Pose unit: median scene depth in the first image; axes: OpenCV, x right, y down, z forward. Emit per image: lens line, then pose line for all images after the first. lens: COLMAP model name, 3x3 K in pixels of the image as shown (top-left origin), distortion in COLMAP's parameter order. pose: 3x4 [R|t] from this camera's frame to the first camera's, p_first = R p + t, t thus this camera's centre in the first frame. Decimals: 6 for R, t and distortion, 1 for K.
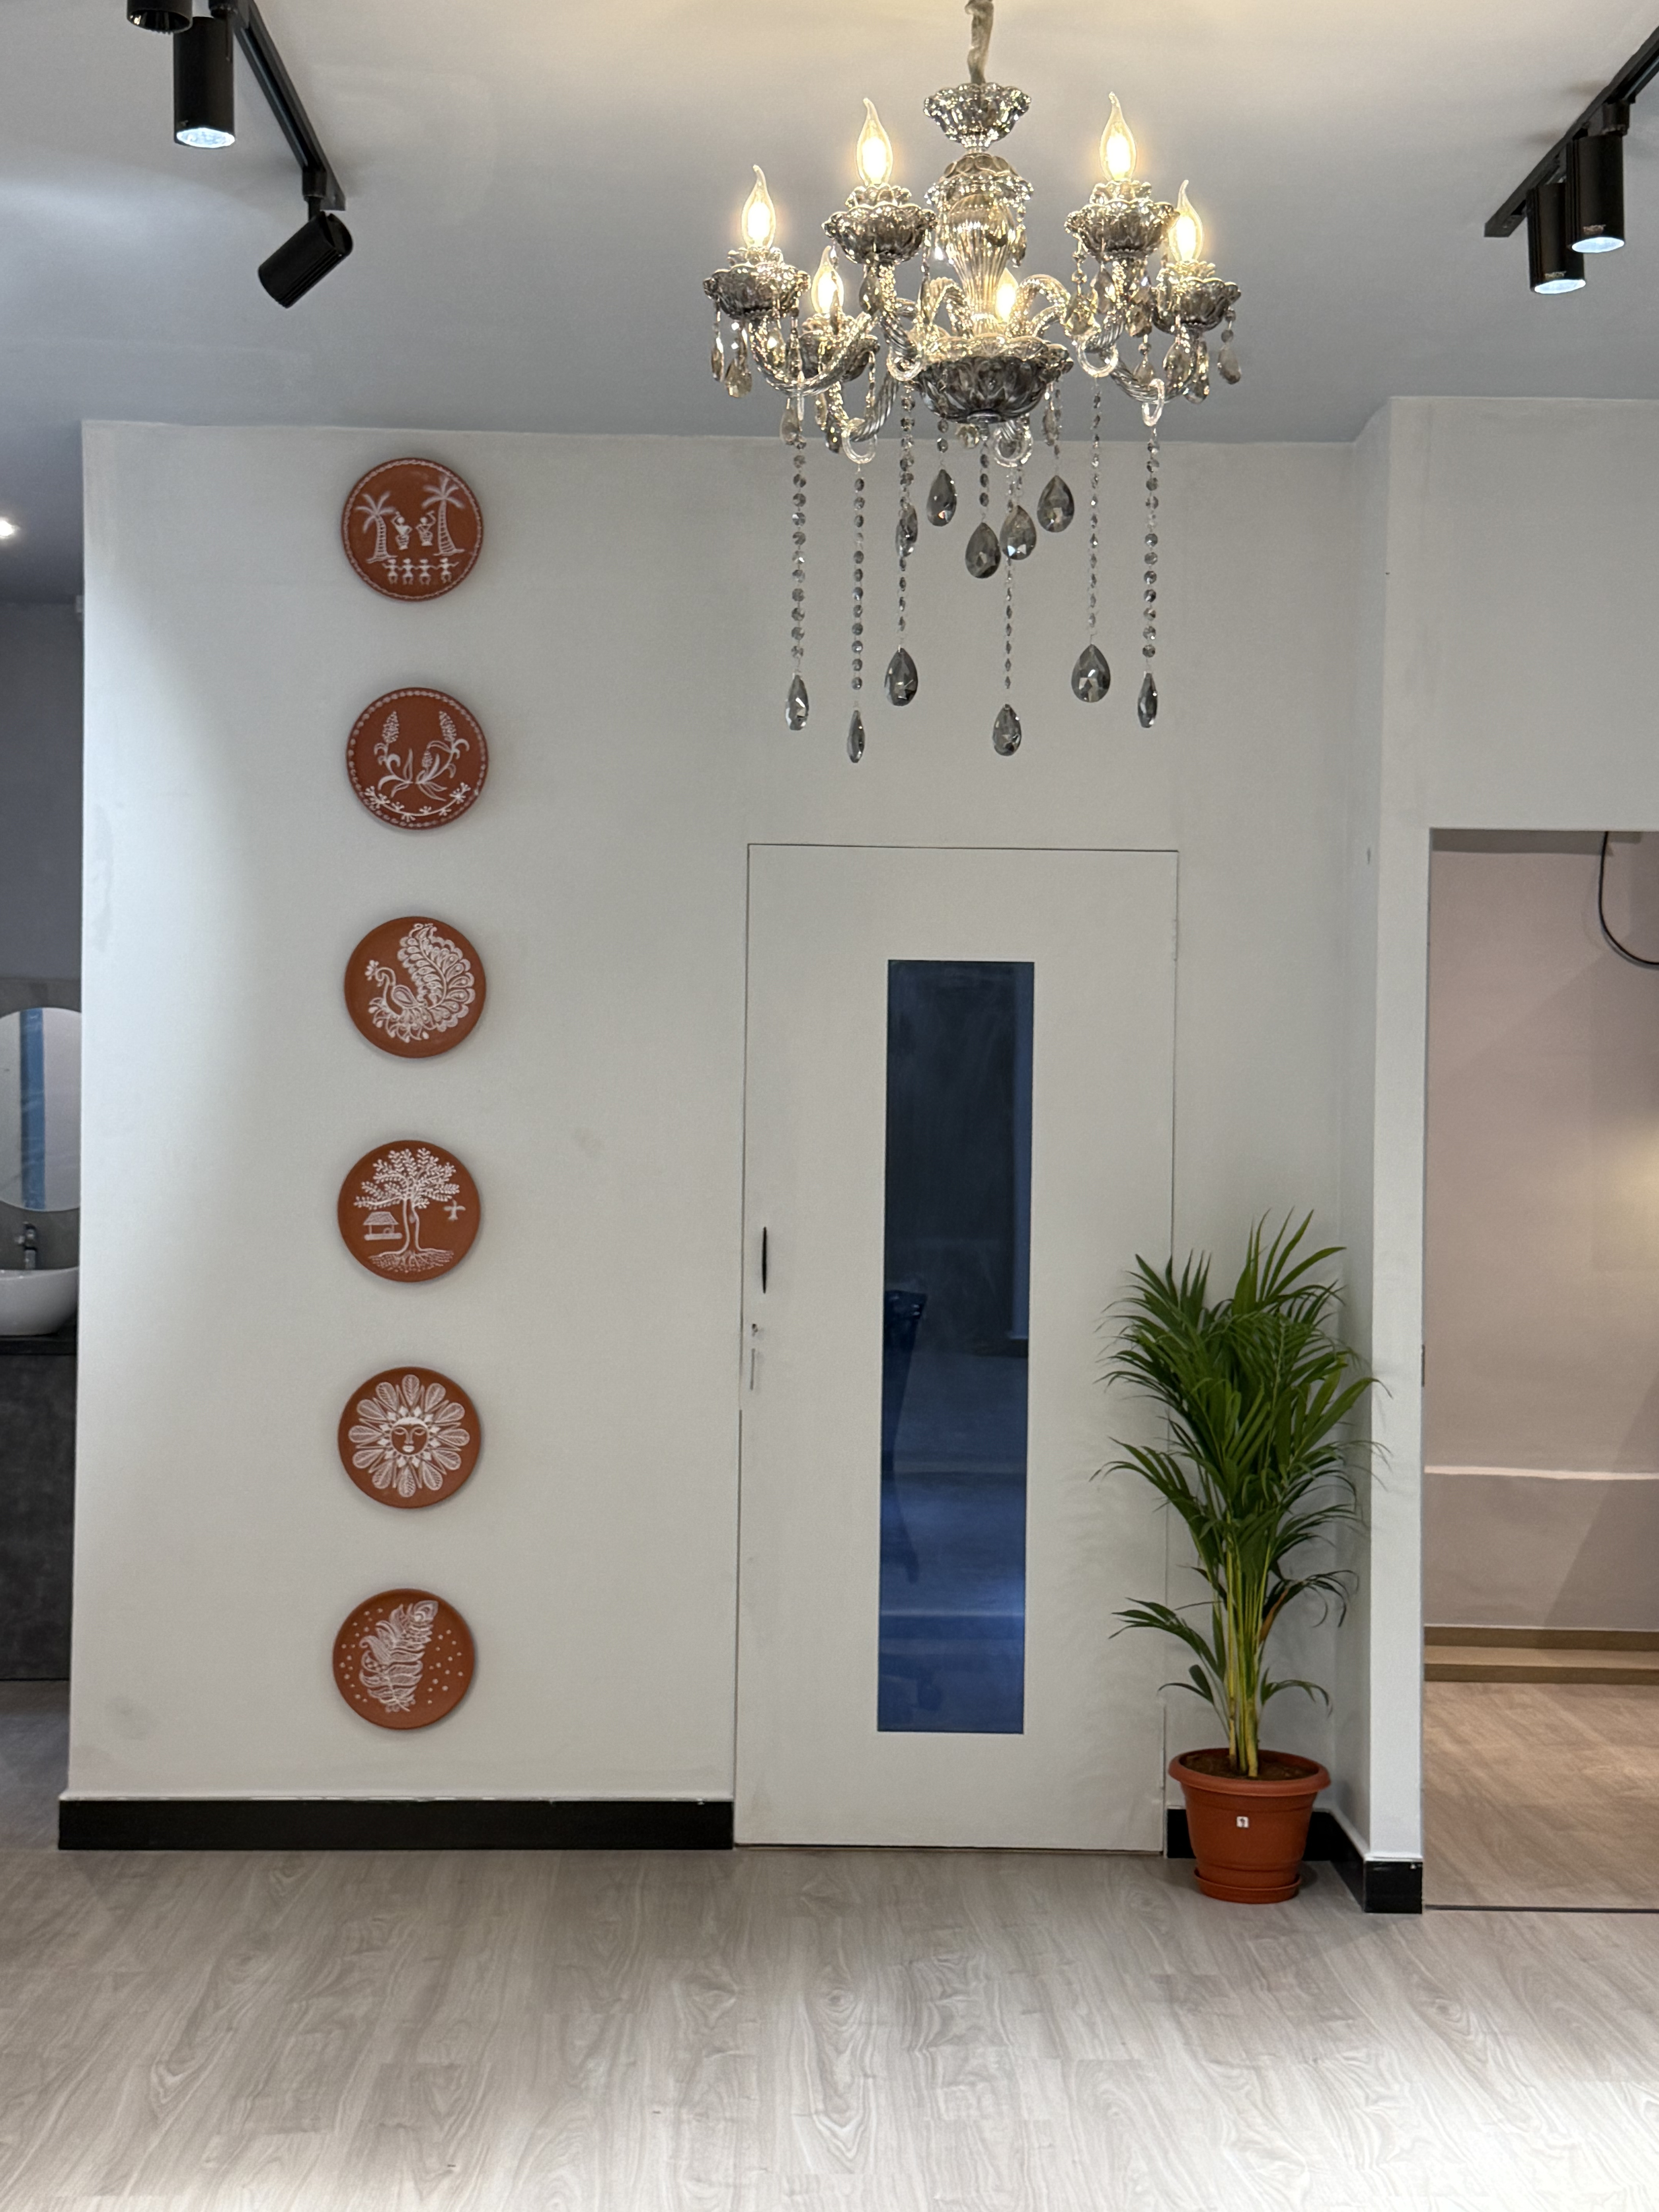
lens RADIAL K [[2943.9, 0, 827.7], [0, 2943.9, 1051.2], [0, 0, 1]] dist [0.167707, 0.032066]
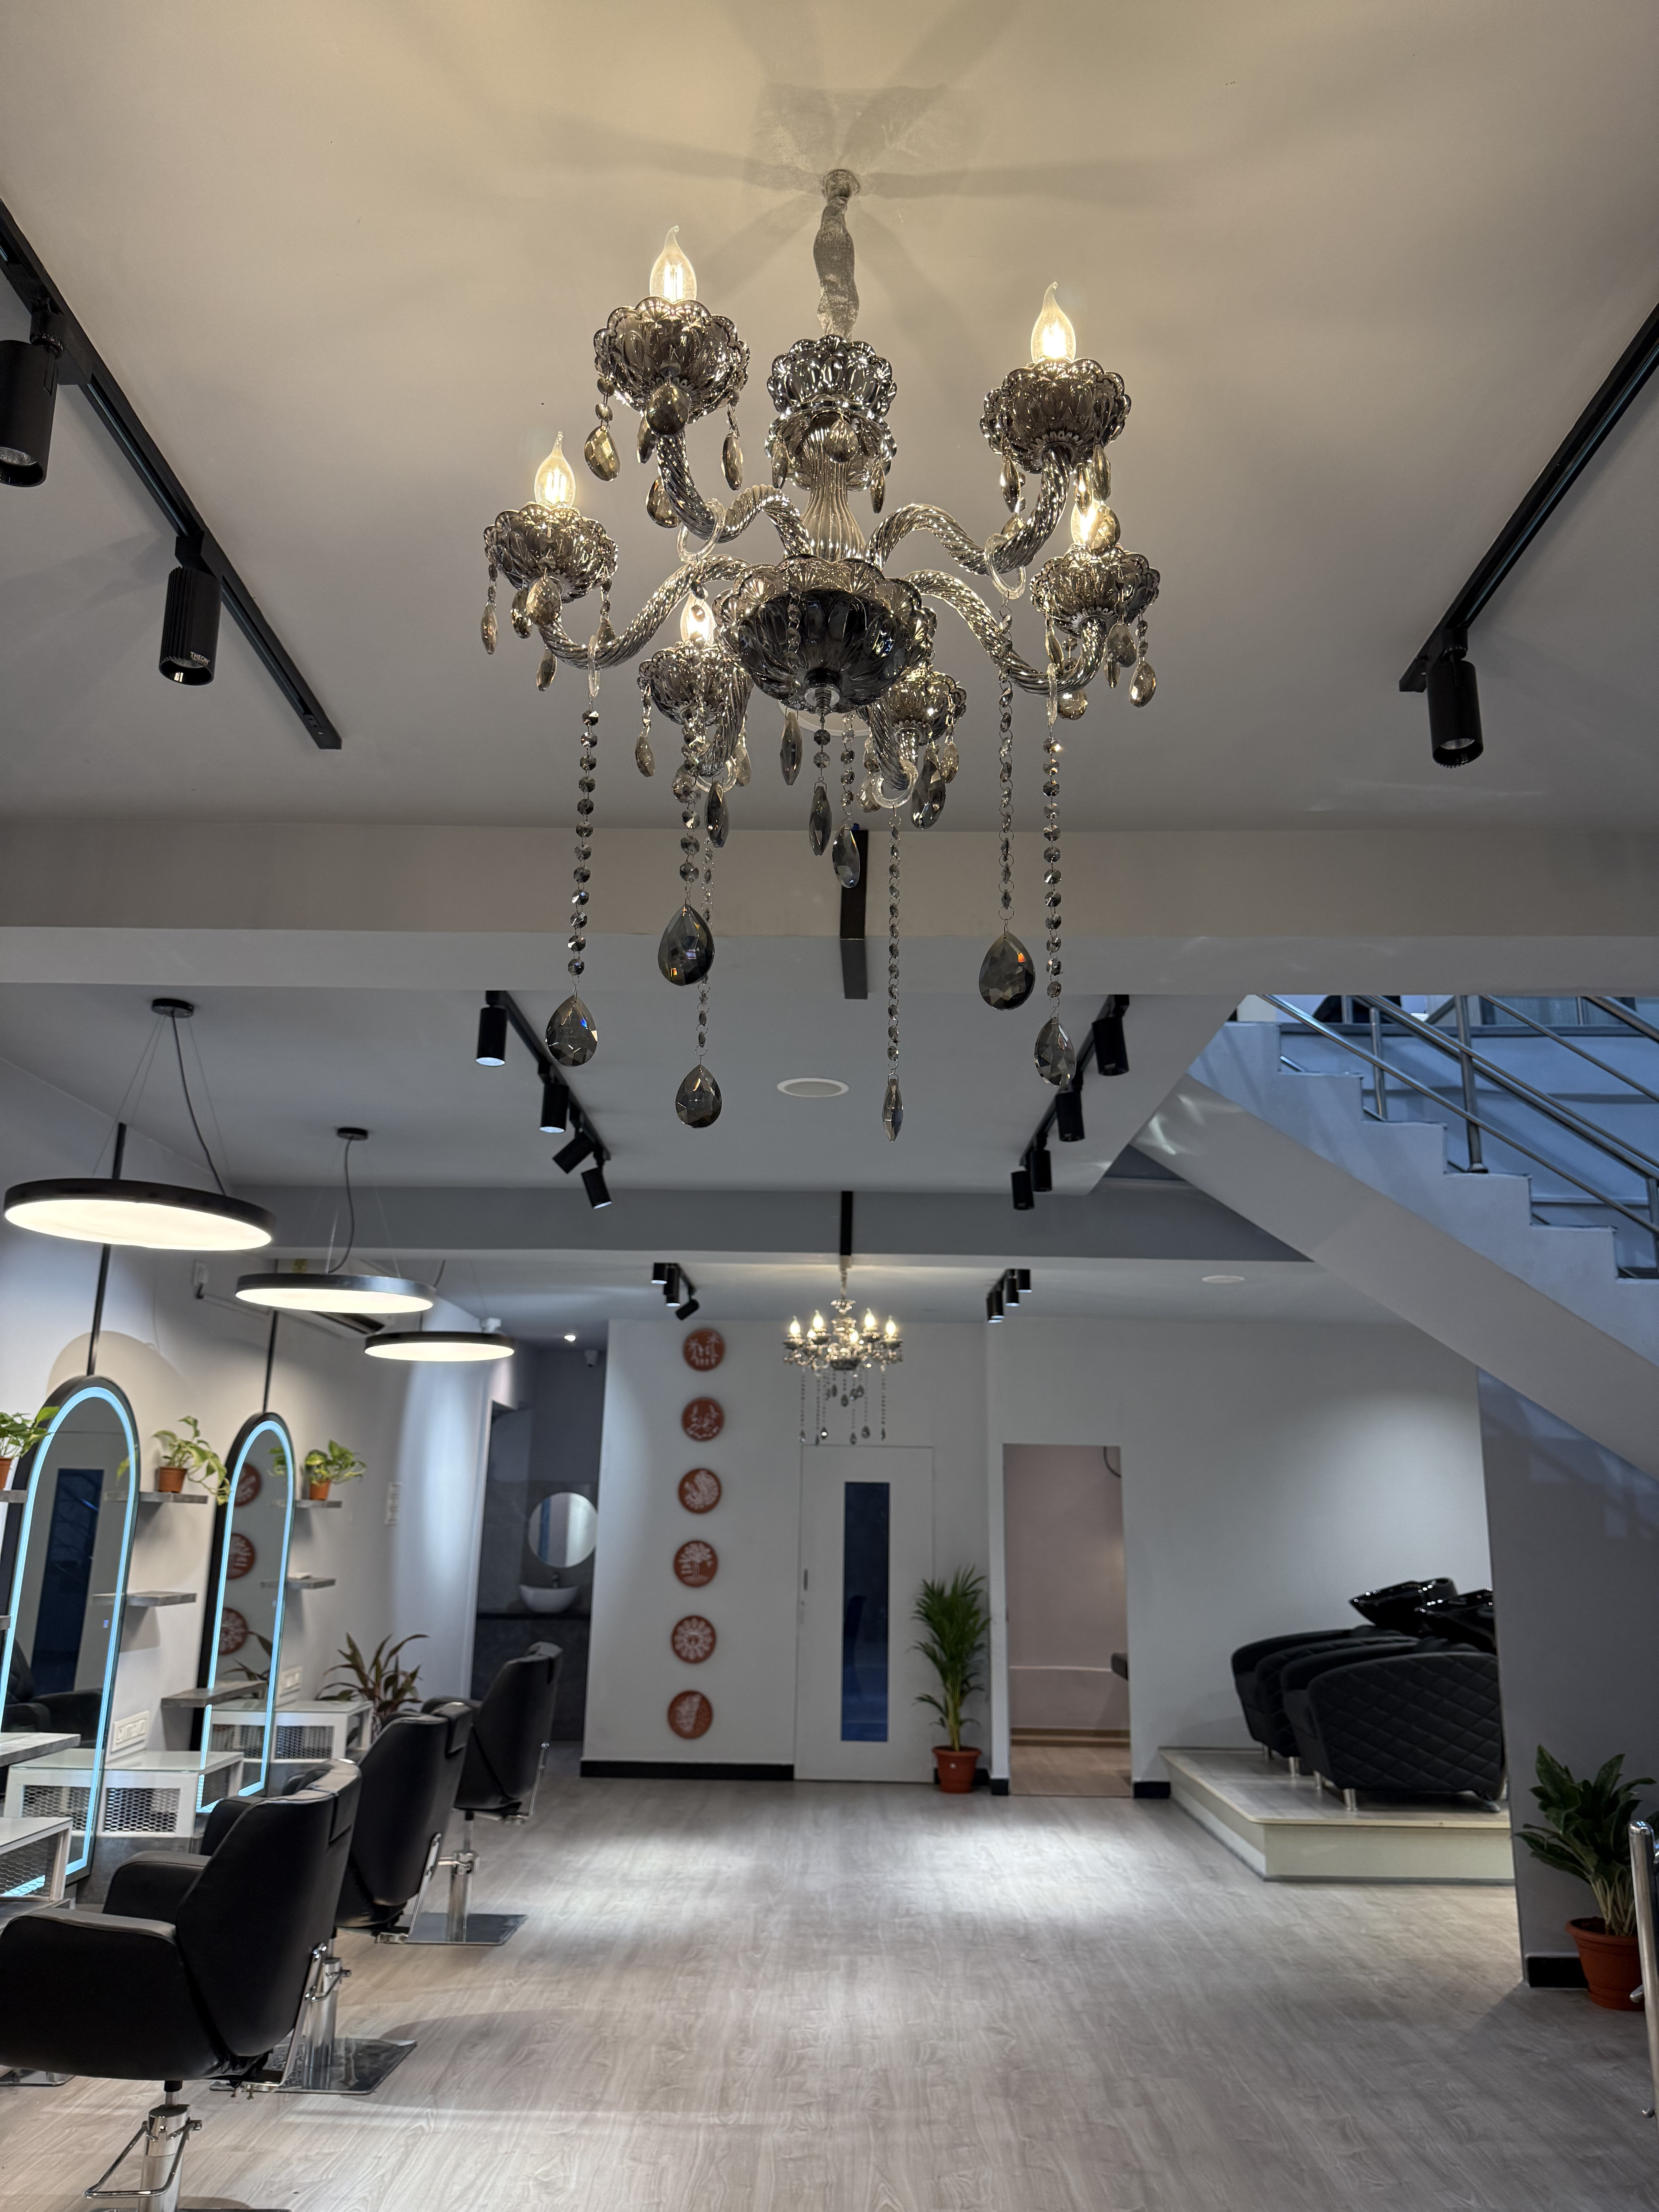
lens RADIAL K [[1596.8, 0, 860.2], [0, 1596.8, 1073.7], [0, 0, 1]] dist [0.048250, -0.073877]
pose [[0.999928, -0.000524, -0.011982, 0.058424], [-0.002513, 0.967719, -0.252019, -0.023099], [0.011727, 0.252031, 0.967648, -0.814740]]
